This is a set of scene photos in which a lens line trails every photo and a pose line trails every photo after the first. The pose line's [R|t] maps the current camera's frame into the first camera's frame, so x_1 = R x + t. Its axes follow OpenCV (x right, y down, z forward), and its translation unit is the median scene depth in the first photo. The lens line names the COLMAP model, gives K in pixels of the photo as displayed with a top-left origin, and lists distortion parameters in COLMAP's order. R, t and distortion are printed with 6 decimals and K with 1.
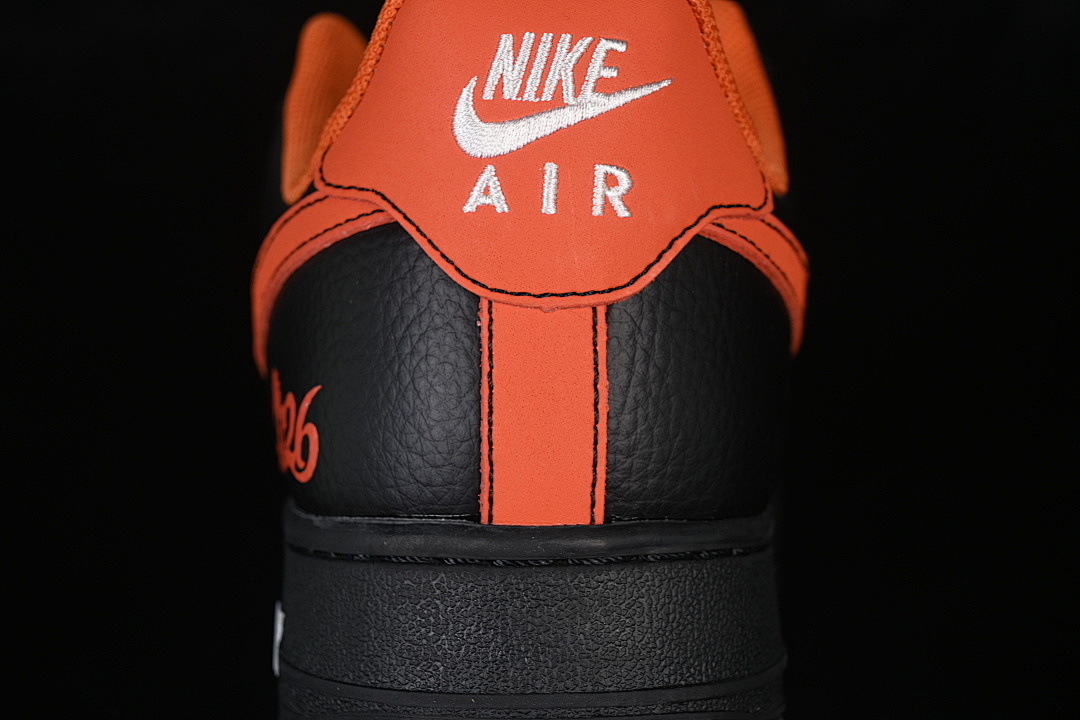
lens RADIAL K [[2297.8, 0, 540.9], [0, 2297.8, 361.2], [0, 0, 1]] dist [-0.048118, 0.000000]
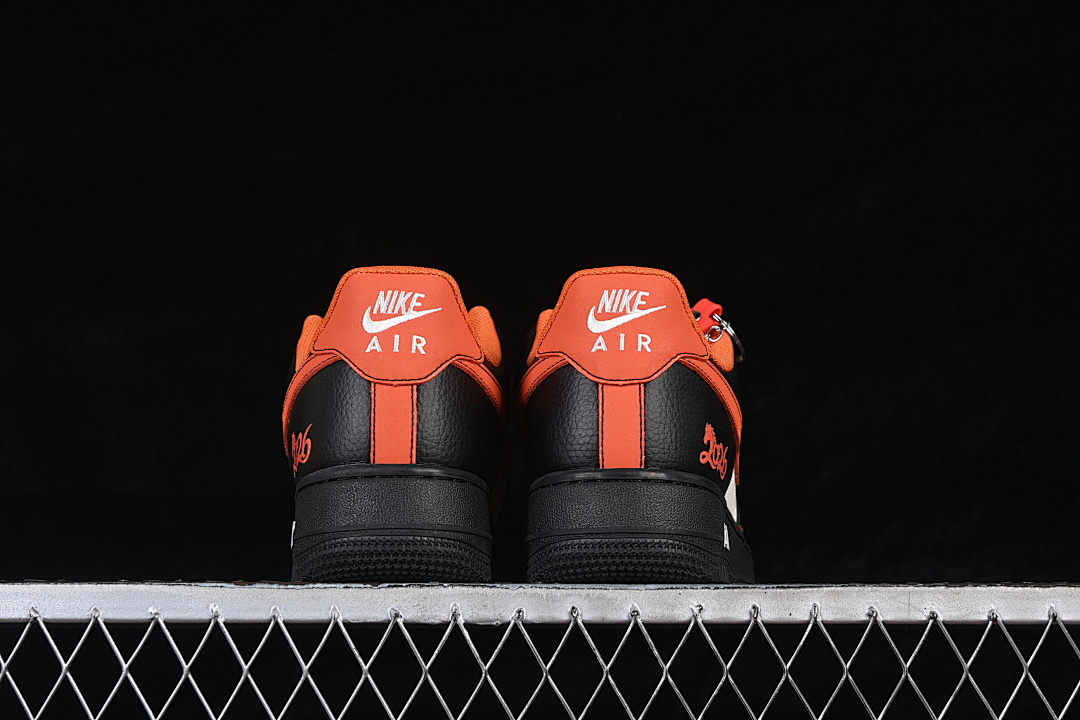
lens RADIAL K [[2297.8, 0, 536.9], [0, 2297.8, 381.1], [0, 0, 1]] dist [-0.048118, 0.000000]
pose [[0.999867, -0.001455, 0.016268, 0.127892], [0.005262, 0.971606, -0.236547, 0.625231], [-0.015462, 0.236601, 0.971484, -1.689535]]
